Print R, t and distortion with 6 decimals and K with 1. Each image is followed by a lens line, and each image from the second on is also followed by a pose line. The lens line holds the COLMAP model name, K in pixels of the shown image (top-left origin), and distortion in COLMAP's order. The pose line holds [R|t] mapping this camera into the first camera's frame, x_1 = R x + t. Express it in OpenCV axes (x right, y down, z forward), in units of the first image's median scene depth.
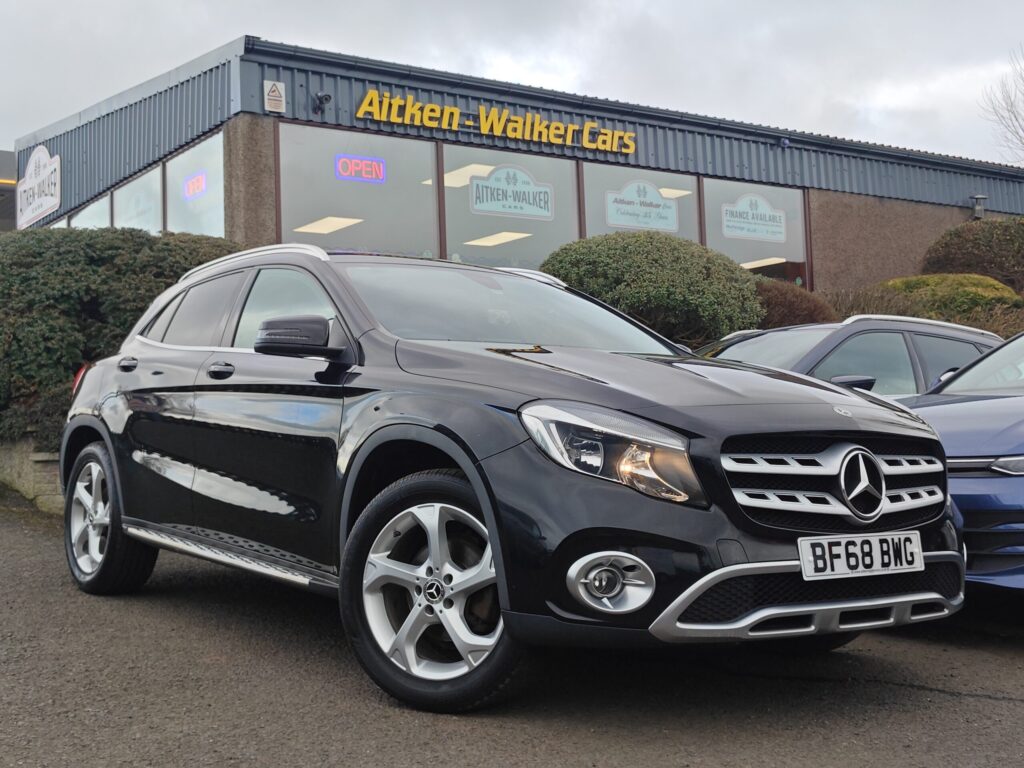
lens RADIAL K [[1289.4, 0, 502.2], [0, 1289.4, 358.9], [0, 0, 1]] dist [0.042423, 0.000000]
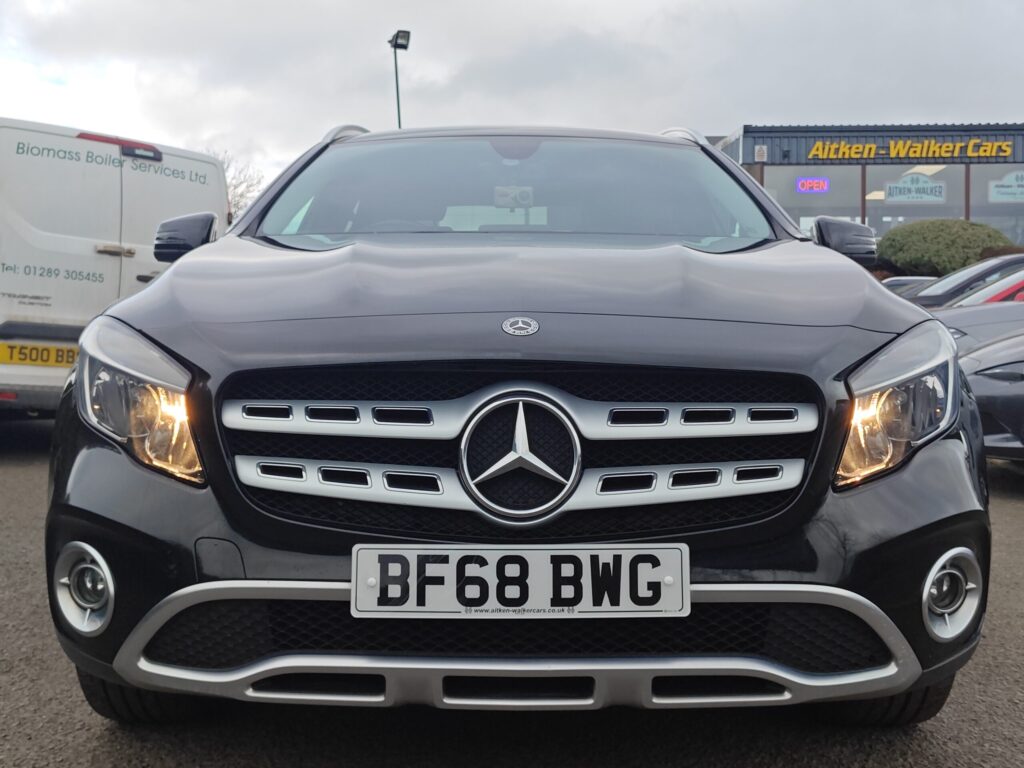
lens RADIAL K [[1289.4, 0, 511.1], [0, 1289.4, 380.0], [0, 0, 1]] dist [0.042423, 0.000000]
pose [[0.801145, 0.016927, -0.598231, 0.618441], [0.042505, 0.995466, 0.085088, 0.016697], [0.596959, -0.093596, 0.796793, 0.566290]]
